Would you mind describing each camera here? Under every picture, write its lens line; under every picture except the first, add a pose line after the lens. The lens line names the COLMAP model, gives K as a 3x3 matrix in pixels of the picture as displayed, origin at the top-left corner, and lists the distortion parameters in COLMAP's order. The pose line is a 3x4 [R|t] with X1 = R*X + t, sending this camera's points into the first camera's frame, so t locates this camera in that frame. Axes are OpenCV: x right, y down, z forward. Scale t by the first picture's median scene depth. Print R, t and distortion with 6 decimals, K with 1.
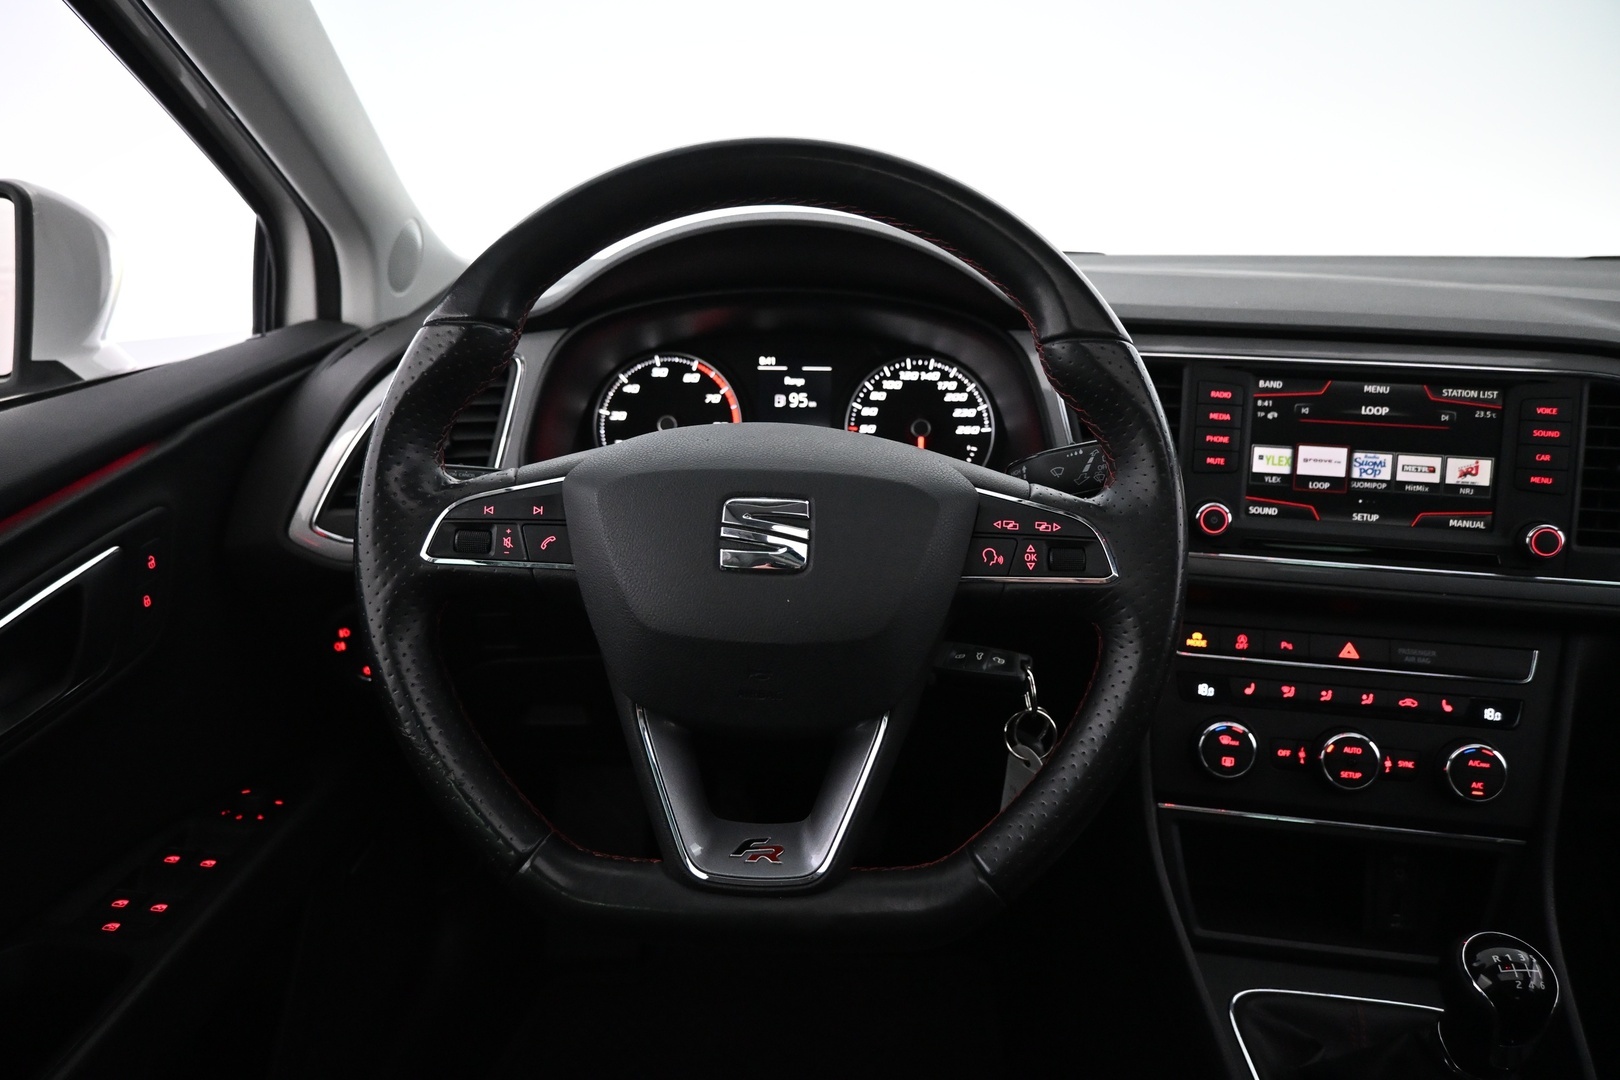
lens RADIAL K [[1092.6, 0, 824.5], [0, 1092.6, 540.8], [0, 0, 1]] dist [0.008045, -0.006439]
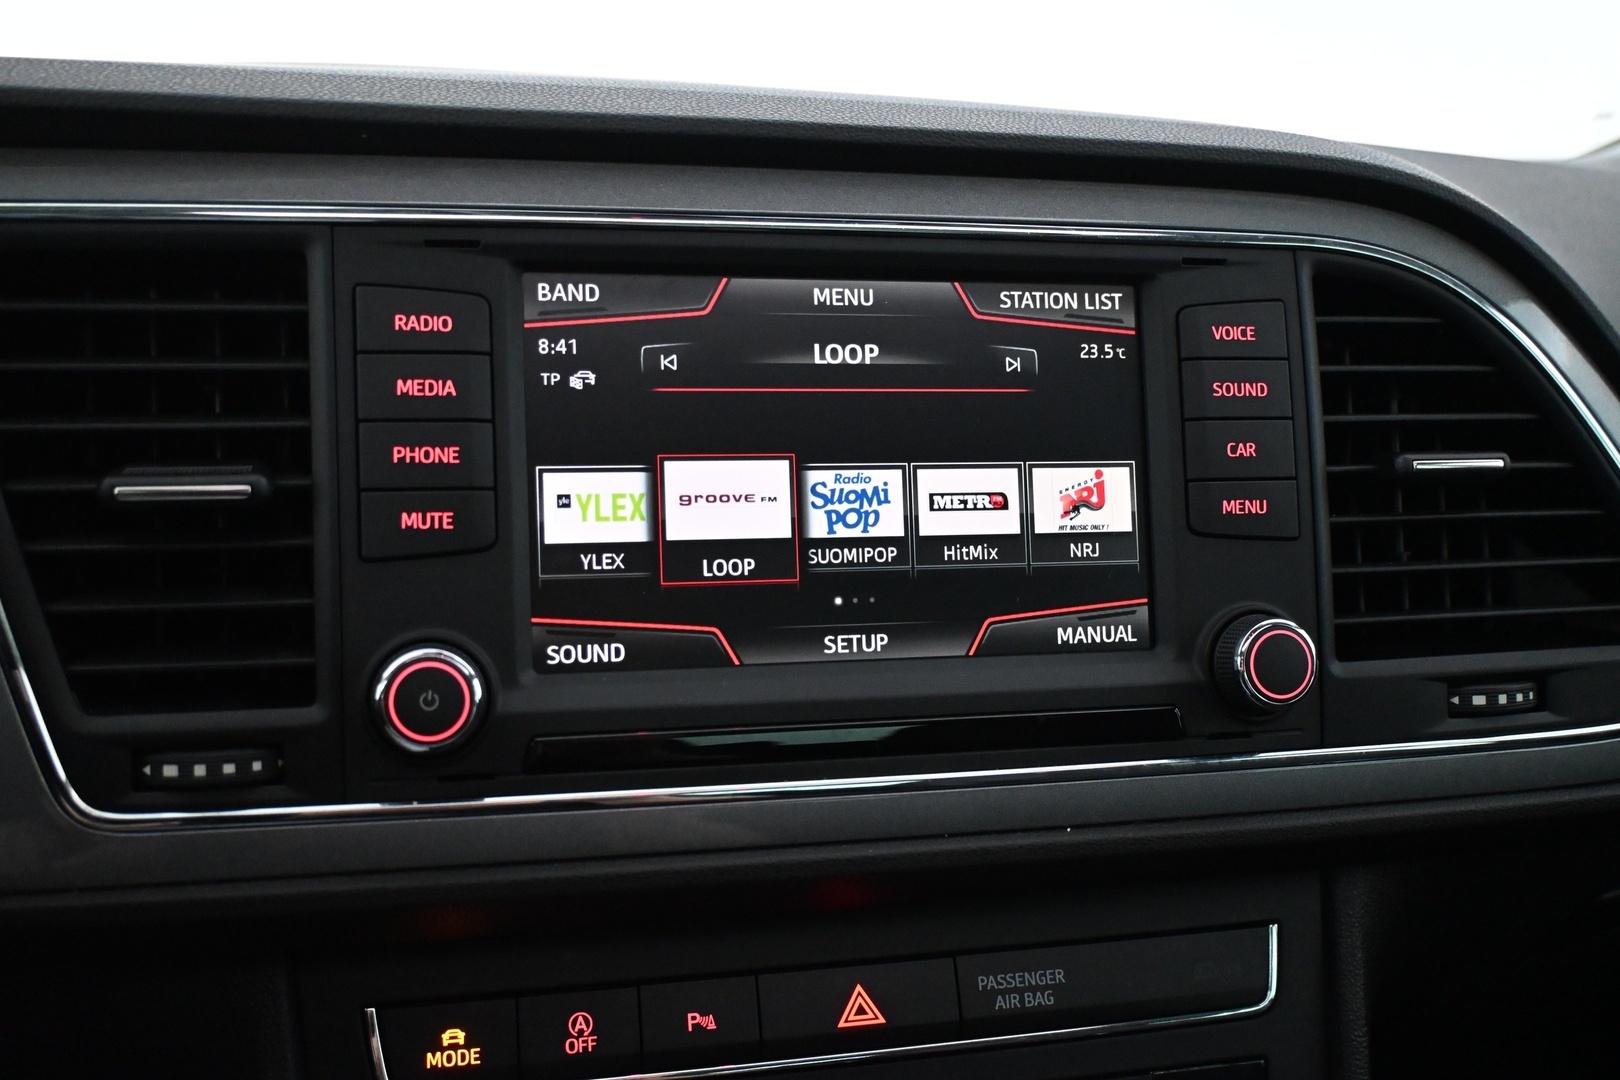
lens RADIAL K [[1543.4, 0, 811.3], [0, 1543.4, 527.1], [0, 0, 1]] dist [-0.010648, 0.000000]
pose [[0.920082, -0.075106, 0.384459, 0.279828], [0.110628, 0.991316, -0.071095, -0.024519], [-0.375780, 0.107945, 0.920401, 0.516794]]
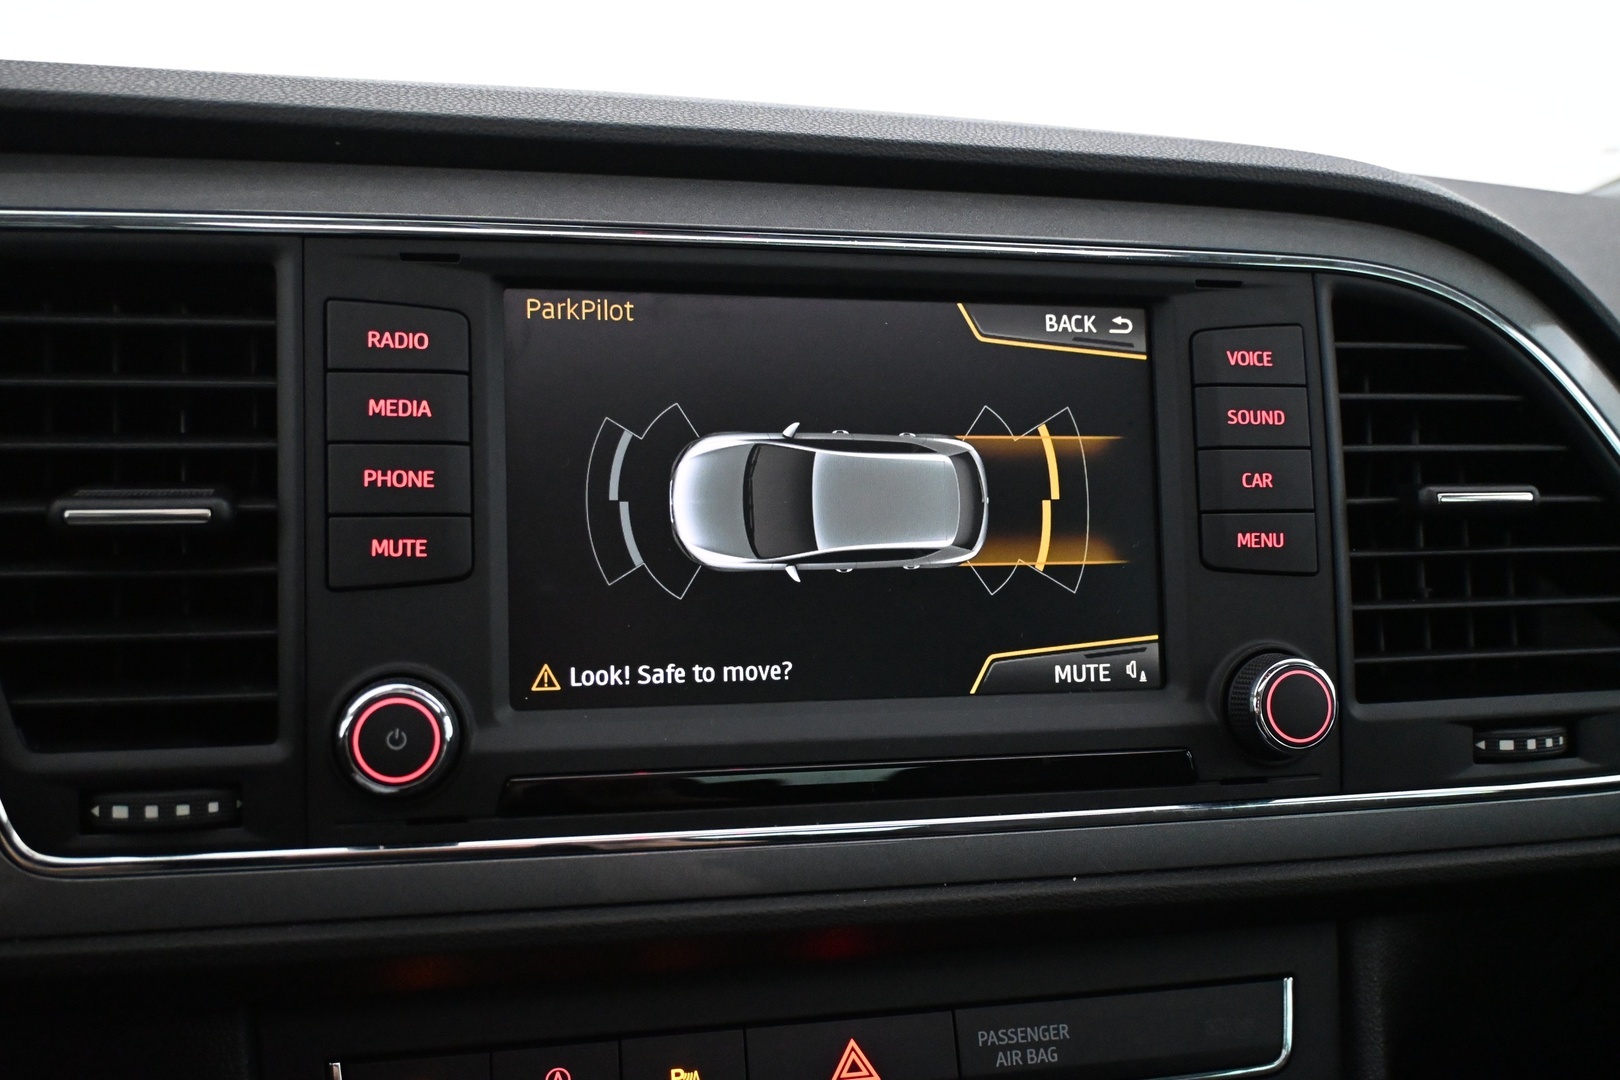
lens RADIAL K [[1498.4, 0, 809.3], [0, 1498.4, 530.5], [0, 0, 1]] dist [-0.001706, 0.000000]
pose [[0.923353, -0.061460, 0.379002, 0.298290], [0.102164, 0.990848, -0.088222, -0.027516], [-0.370111, 0.120181, 0.921181, 0.549379]]
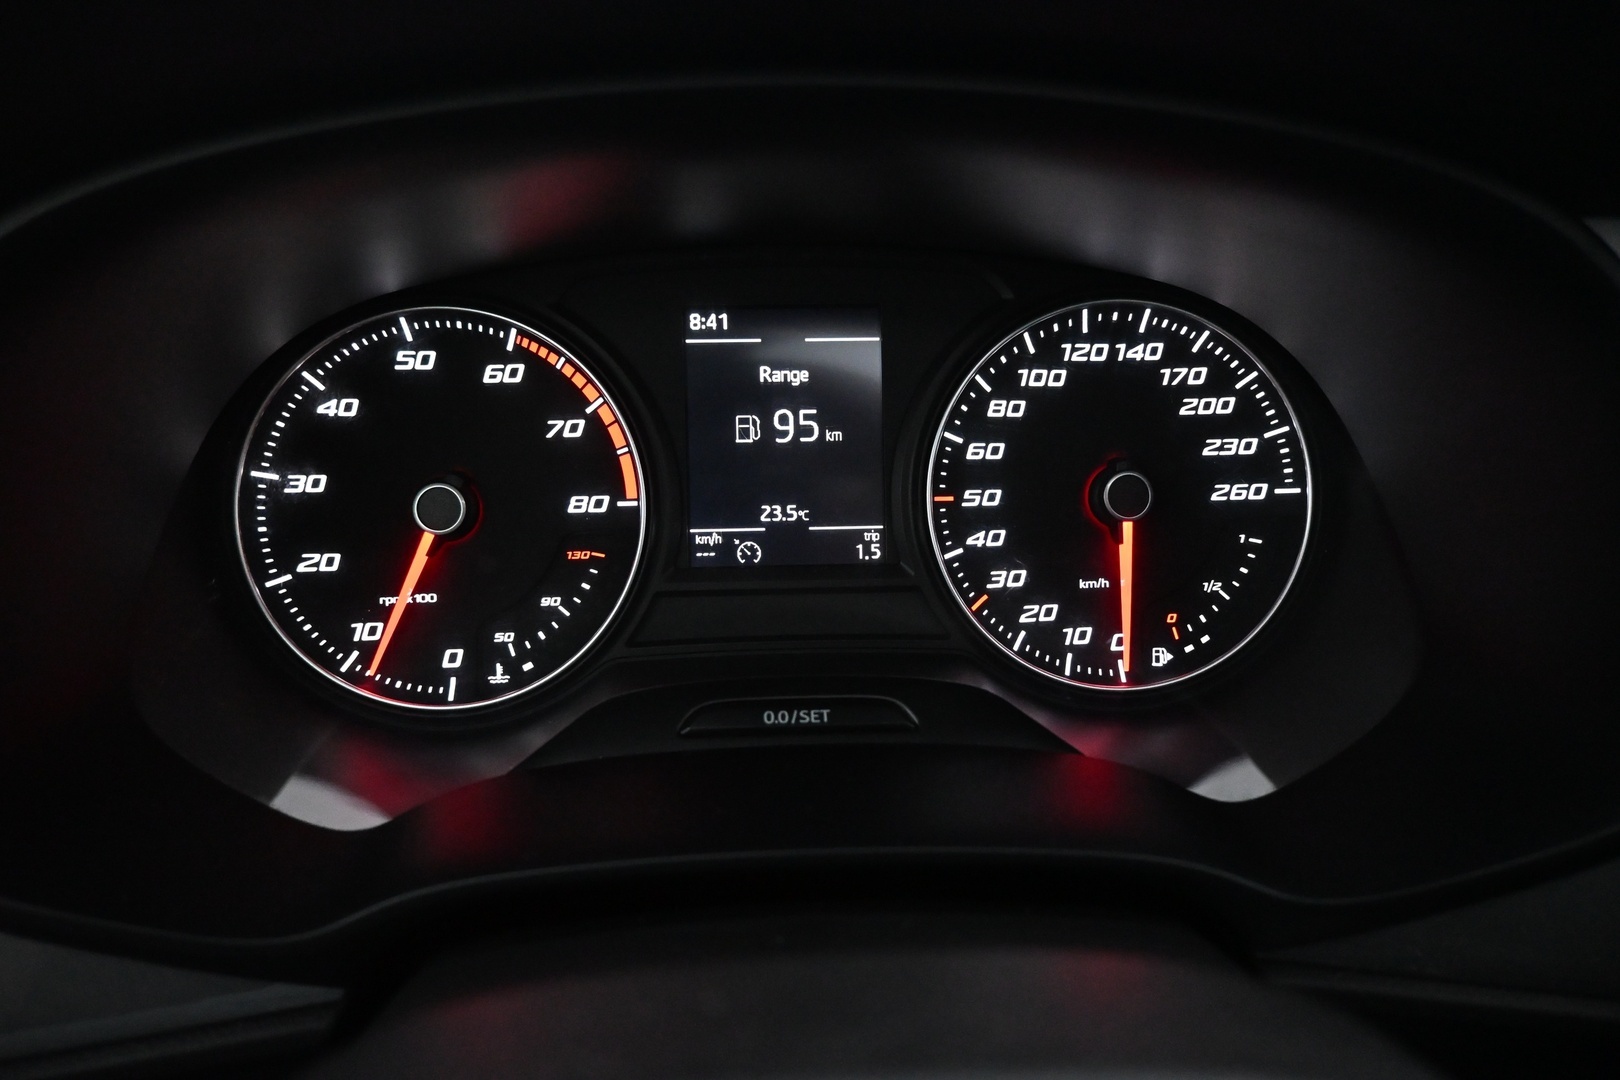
lens RADIAL K [[1092.6, 0, 811.2], [0, 1092.6, 543.5], [0, 0, 1]] dist [0.008045, -0.006439]
pose [[0.997186, -0.037331, 0.065013, -0.052971], [0.032102, 0.996303, 0.079689, -0.140421], [-0.067747, -0.077378, 0.994697, 0.740359]]
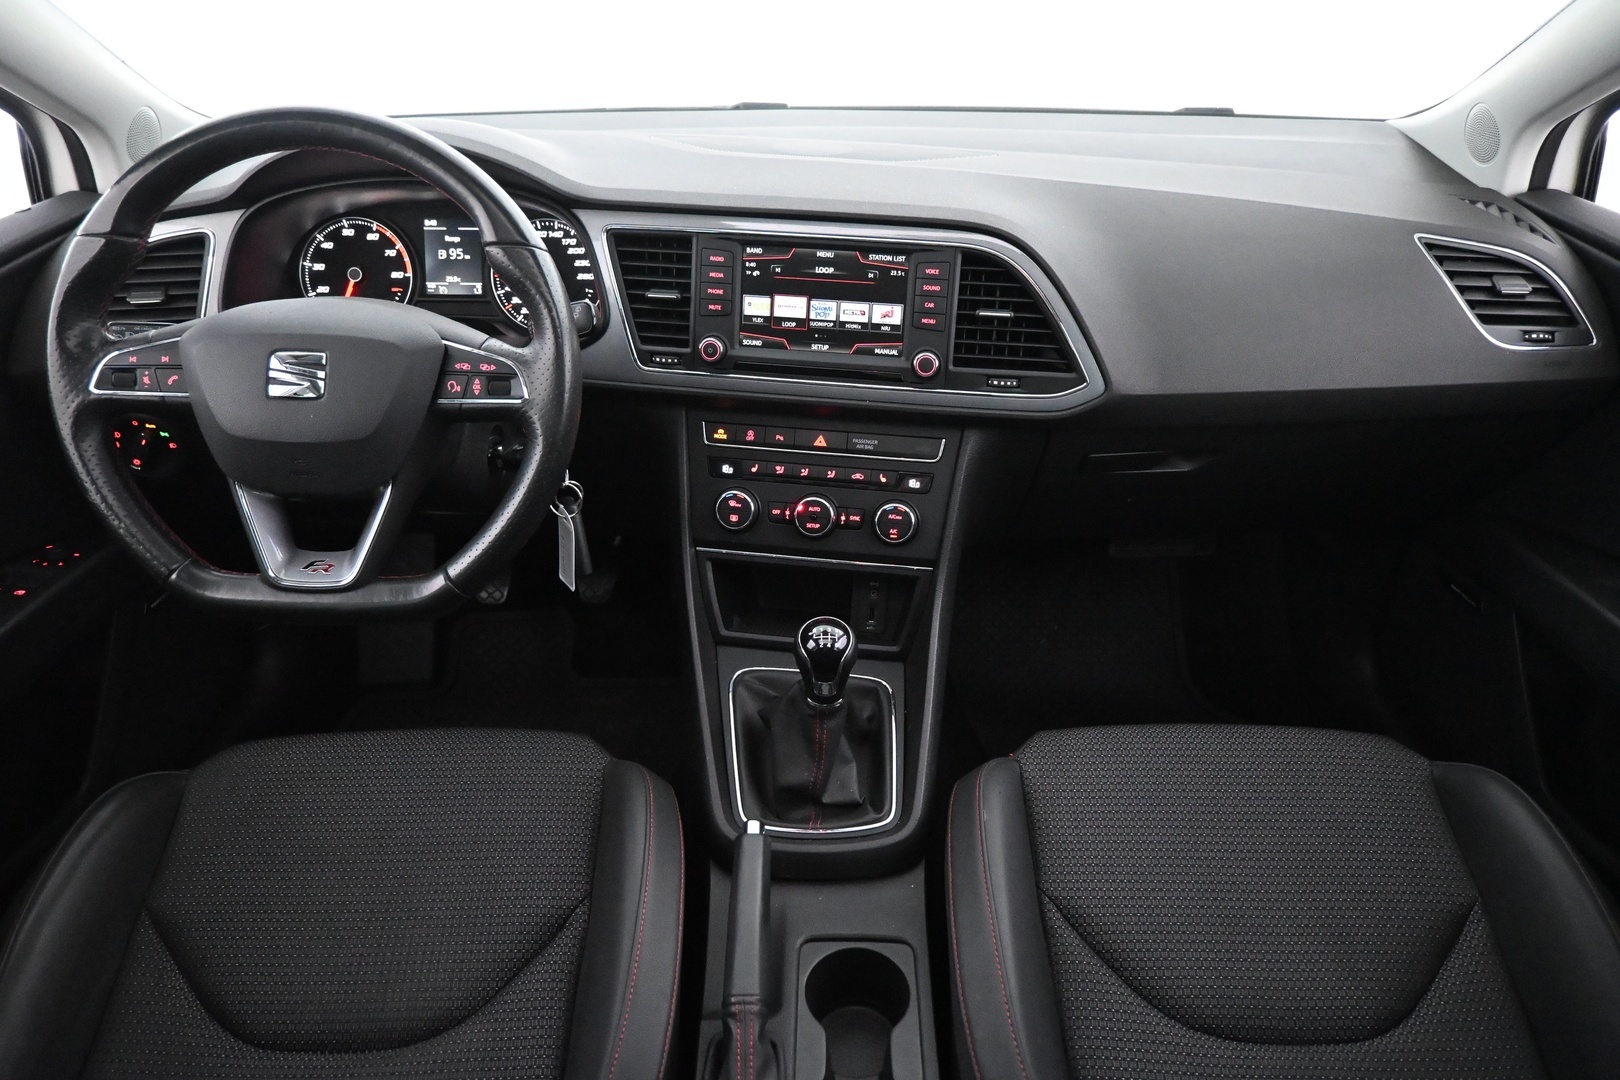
lens RADIAL K [[1092.6, 0, 809.7], [0, 1092.6, 532.0], [0, 0, 1]] dist [0.008045, -0.006439]
pose [[0.999732, -0.012122, 0.019742, 0.440109], [0.008287, 0.982914, 0.183878, -0.045593], [-0.021634, -0.183665, 0.982751, -0.429187]]
